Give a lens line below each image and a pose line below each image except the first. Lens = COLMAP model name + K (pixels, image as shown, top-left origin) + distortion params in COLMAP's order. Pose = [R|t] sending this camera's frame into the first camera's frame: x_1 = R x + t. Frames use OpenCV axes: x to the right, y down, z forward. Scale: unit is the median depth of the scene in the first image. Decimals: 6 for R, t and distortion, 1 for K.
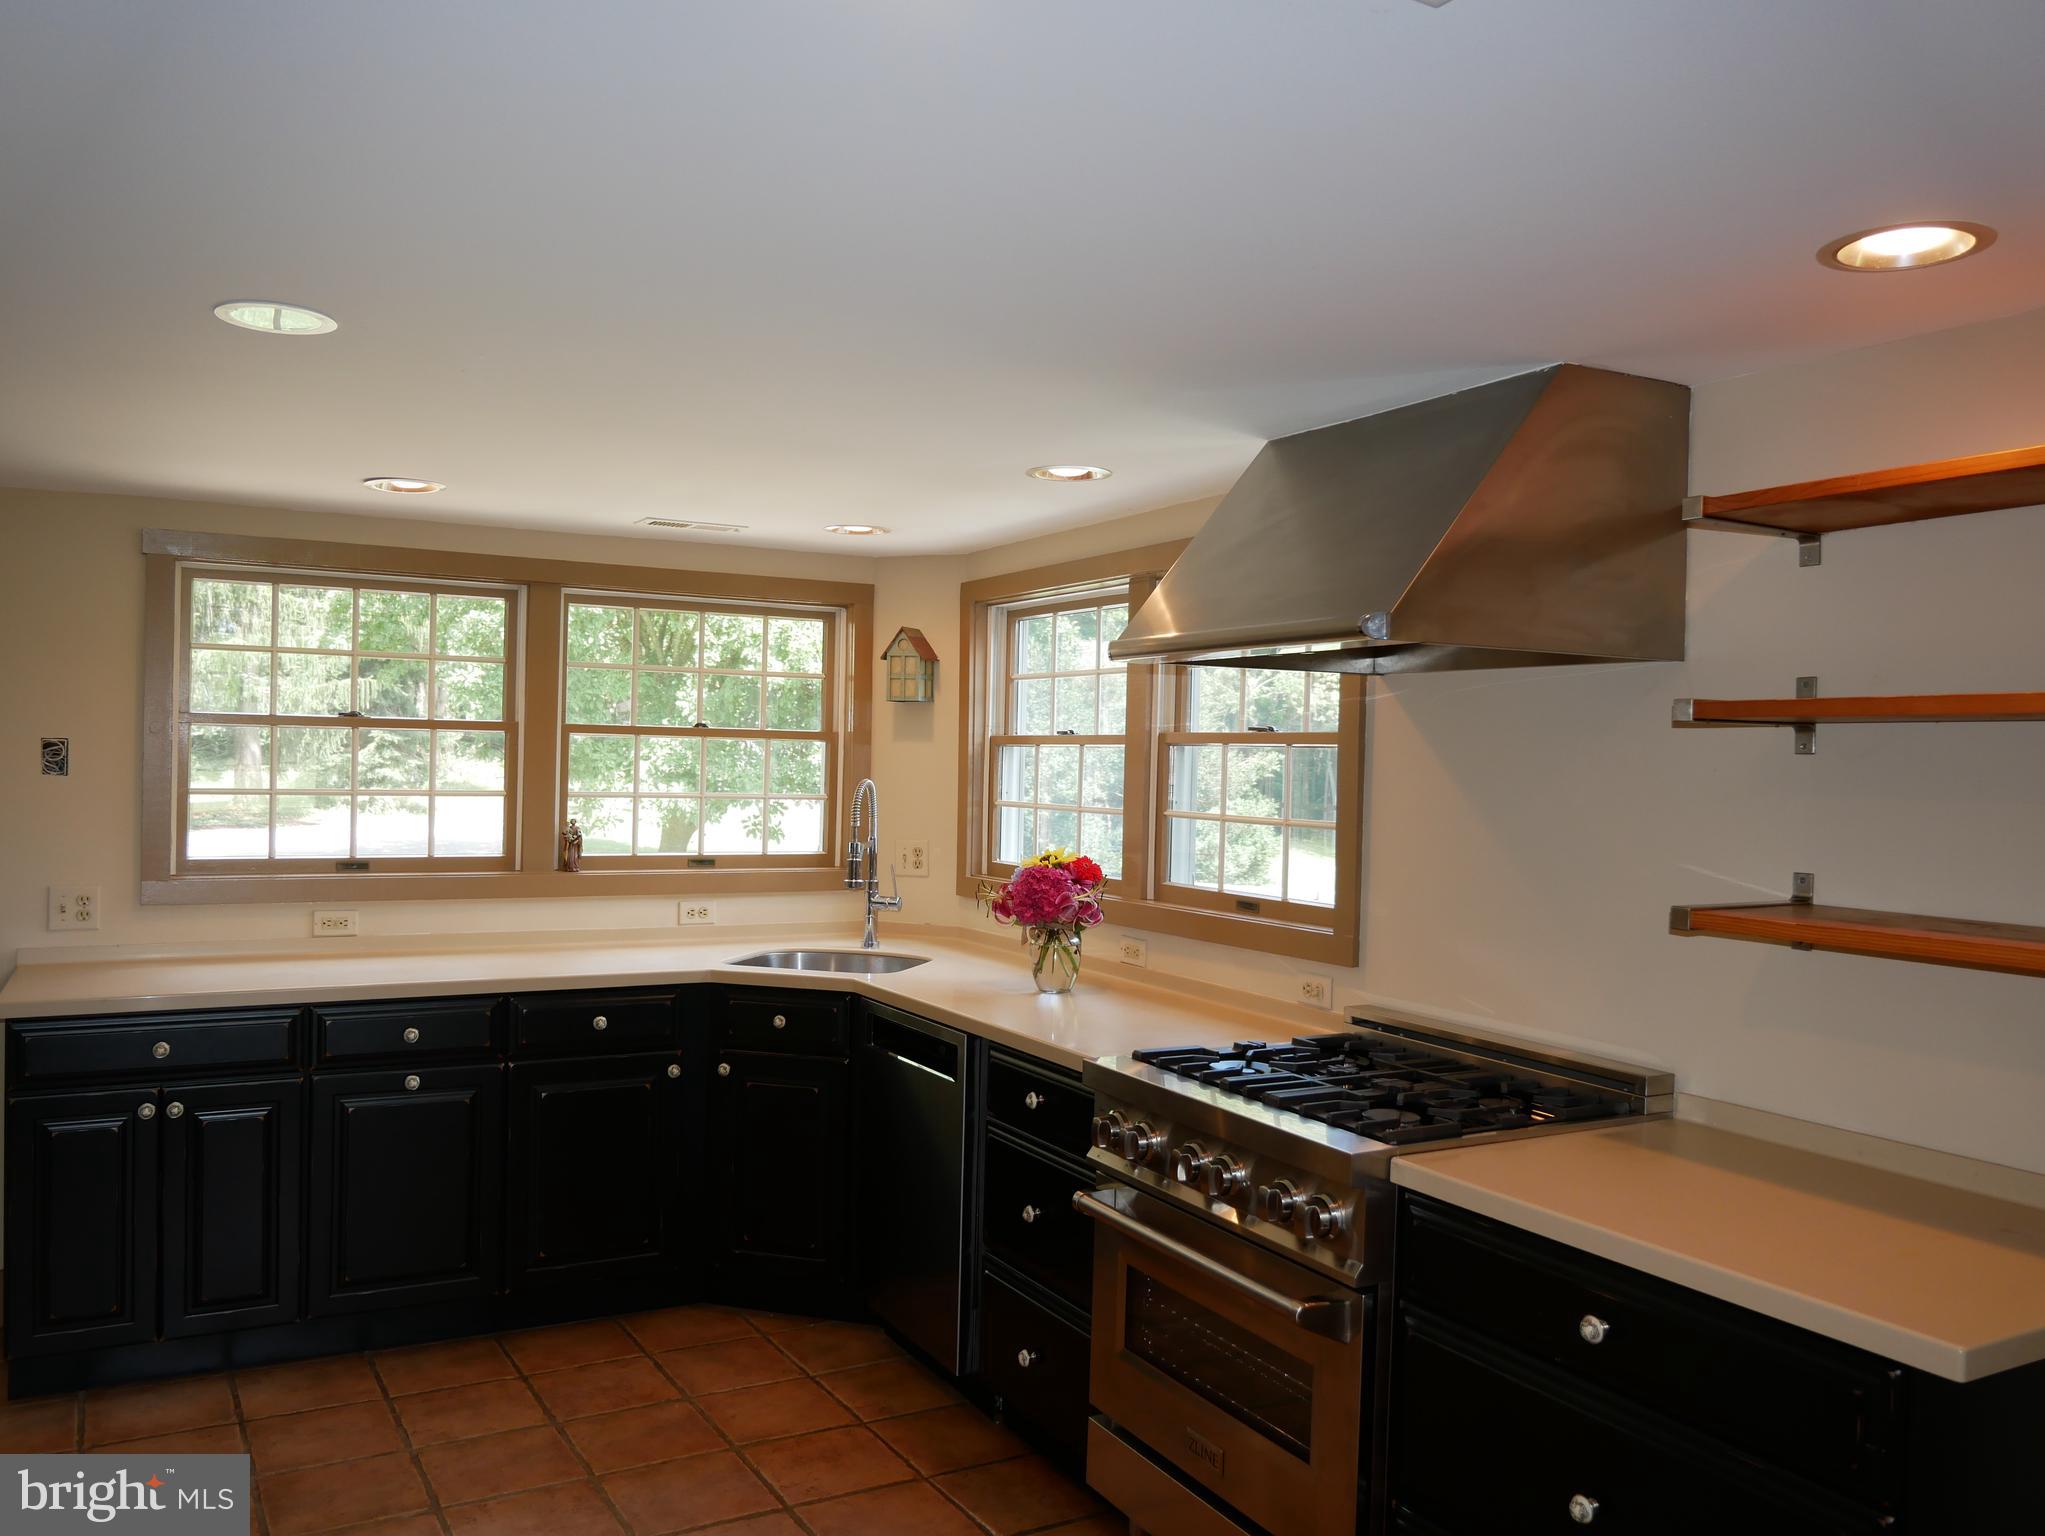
lens RADIAL K [[1545.3, 0, 1022.5], [0, 1545.3, 768.0], [0, 0, 1]] dist [-0.046766, -0.001030]
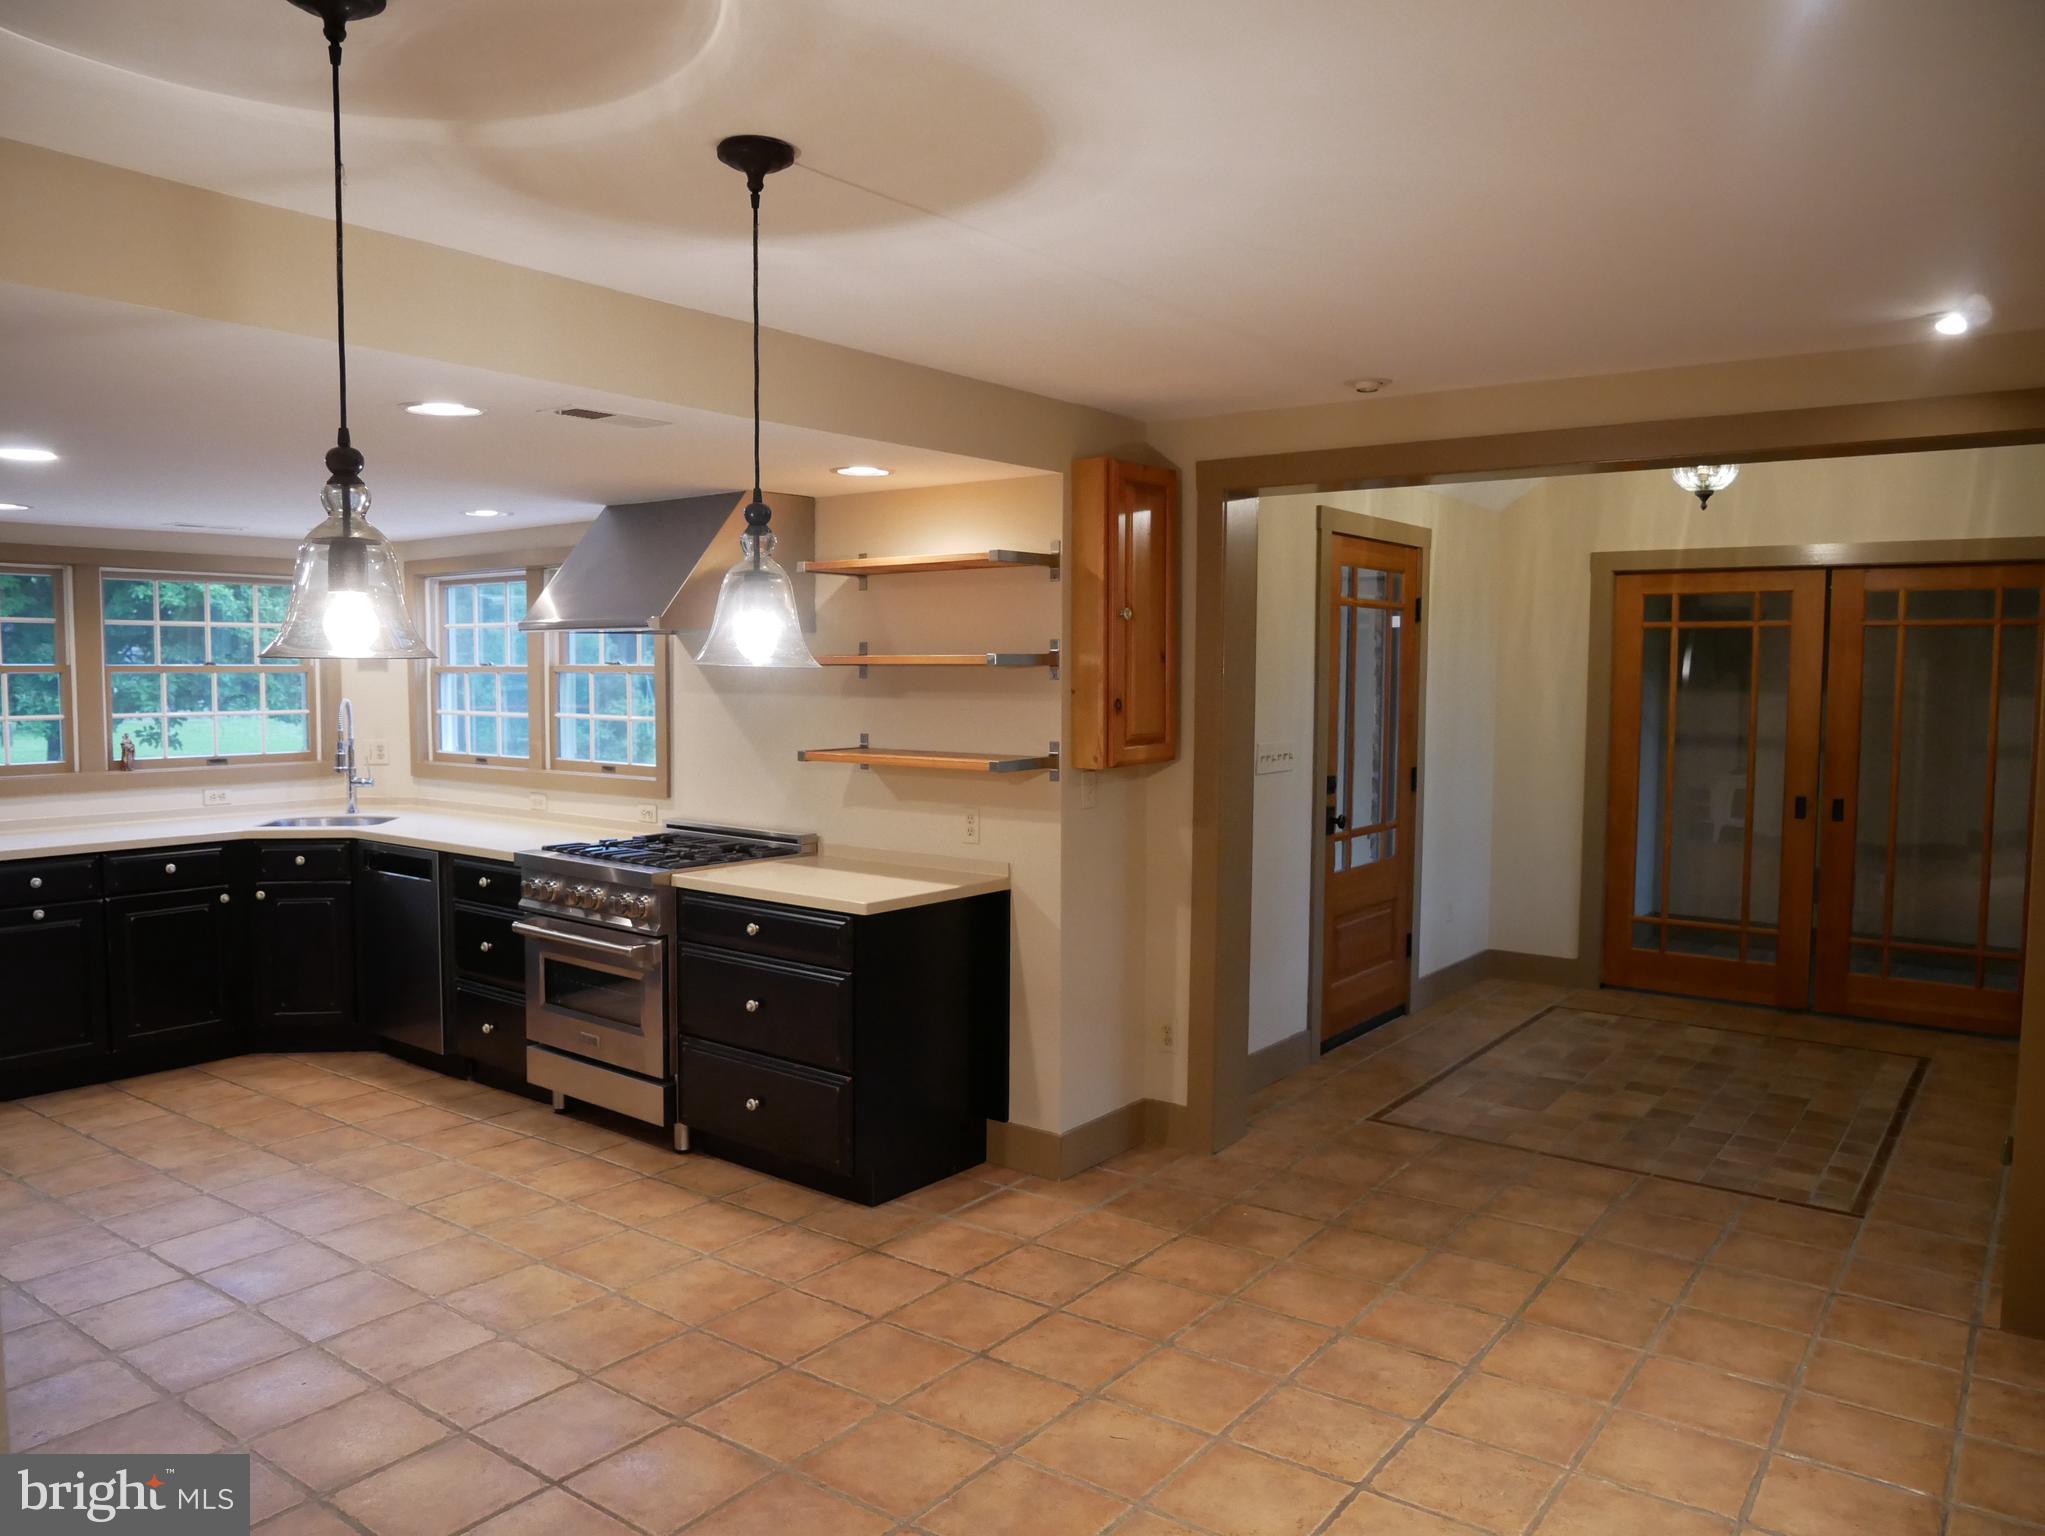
lens RADIAL K [[1440.7, 0, 1022.5], [0, 1440.7, 768.0], [0, 0, 1]] dist [-0.044145, 0.005539]
pose [[0.918990, -0.045533, 0.391644, -0.060152], [0.018352, 0.997173, 0.072869, -0.020148], [-0.393854, -0.059779, 0.917227, -0.707789]]
